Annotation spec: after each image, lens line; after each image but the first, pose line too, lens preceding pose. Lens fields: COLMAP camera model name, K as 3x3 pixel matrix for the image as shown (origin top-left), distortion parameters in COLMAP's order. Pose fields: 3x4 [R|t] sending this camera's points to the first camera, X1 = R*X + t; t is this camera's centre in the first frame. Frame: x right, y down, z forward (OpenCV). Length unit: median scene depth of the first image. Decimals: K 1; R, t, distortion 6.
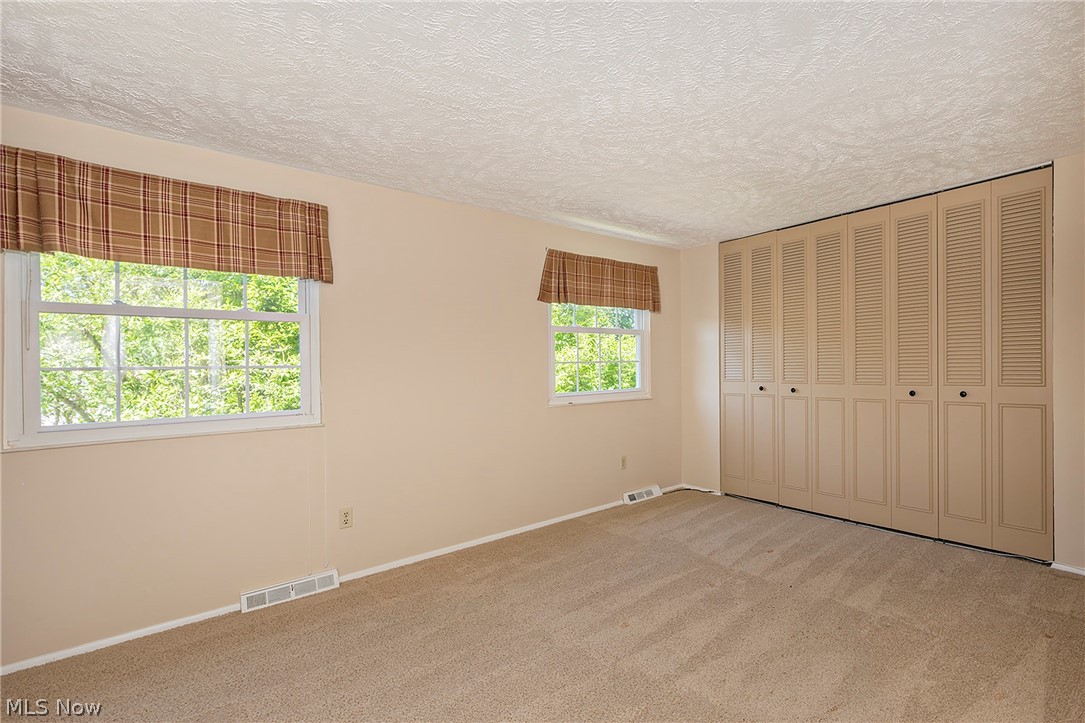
lens RADIAL K [[502.1, 0, 544.0], [0, 502.1, 355.5], [0, 0, 1]] dist [0.001962, 0.000507]
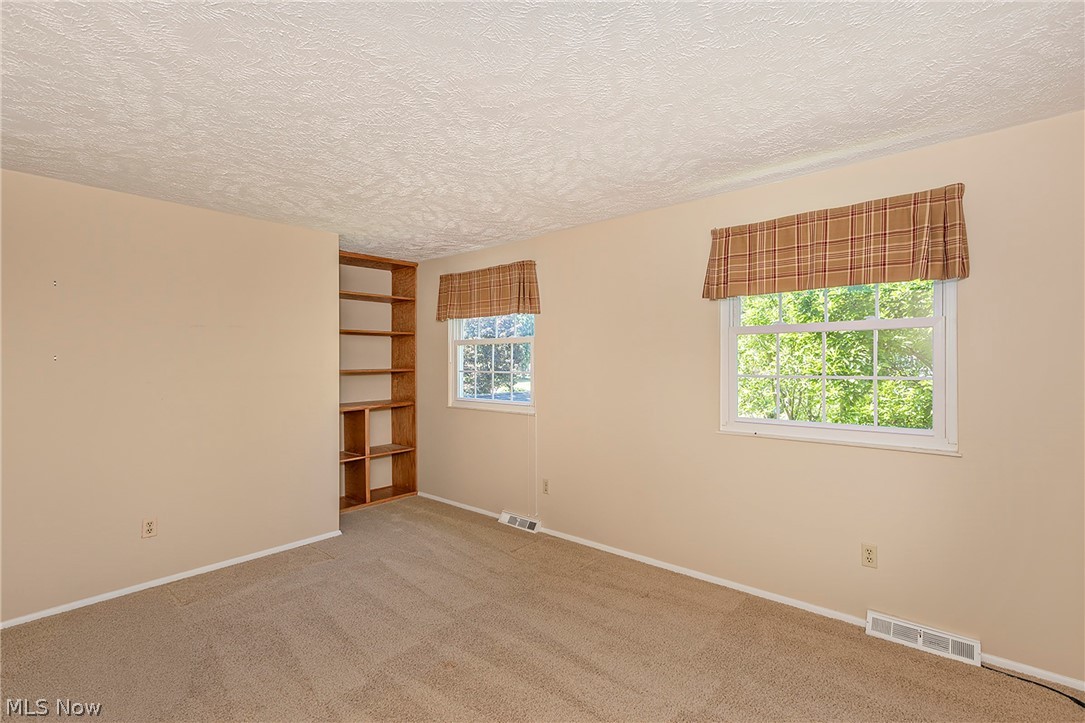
lens RADIAL K [[502.1, 0, 543.9], [0, 502.1, 367.2], [0, 0, 1]] dist [0.001962, 0.000507]
pose [[0.172992, 0.003691, -0.984916, 0.663909], [-0.007050, 0.999972, 0.002510, 0.000859], [0.984898, 0.006509, 0.173014, 0.545540]]
